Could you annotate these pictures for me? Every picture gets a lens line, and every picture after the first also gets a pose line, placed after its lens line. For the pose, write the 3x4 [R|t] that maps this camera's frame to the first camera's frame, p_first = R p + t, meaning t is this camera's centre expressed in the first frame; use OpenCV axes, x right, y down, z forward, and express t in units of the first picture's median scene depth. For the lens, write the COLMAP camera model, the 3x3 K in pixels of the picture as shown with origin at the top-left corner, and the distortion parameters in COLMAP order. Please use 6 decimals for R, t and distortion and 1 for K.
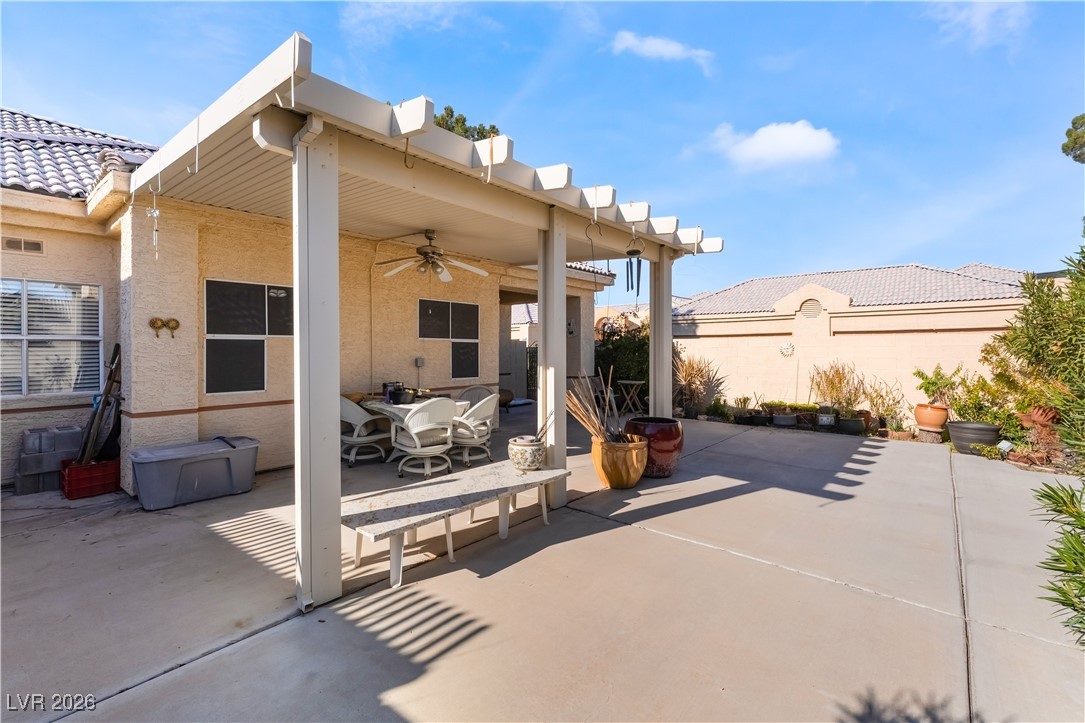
lens RADIAL K [[484.6, 0, 542.5], [0, 484.6, 361.5], [0, 0, 1]] dist [0.000012, -0.000035]
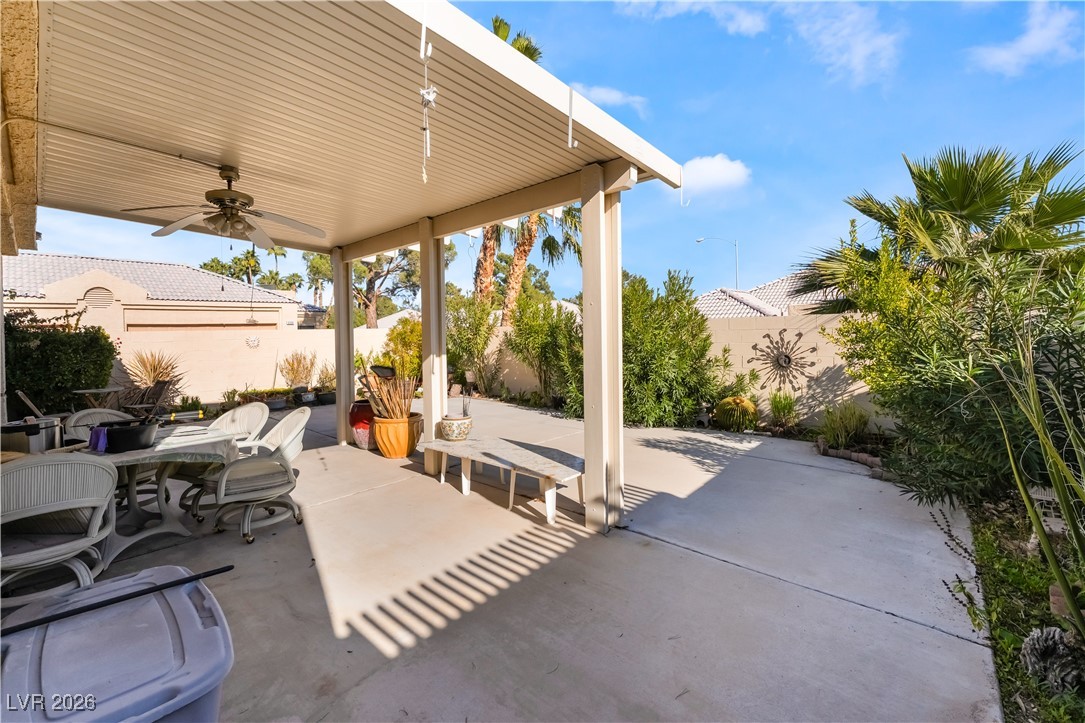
lens RADIAL K [[444.2, 0, 545.0], [0, 444.2, 333.8], [0, 0, 1]] dist [-0.000840, -0.000218]
pose [[0.025388, 0.003589, 0.999671, -1.195052], [0.040322, 0.999176, -0.004611, -0.028429], [-0.998864, 0.040426, 0.025222, 0.787445]]
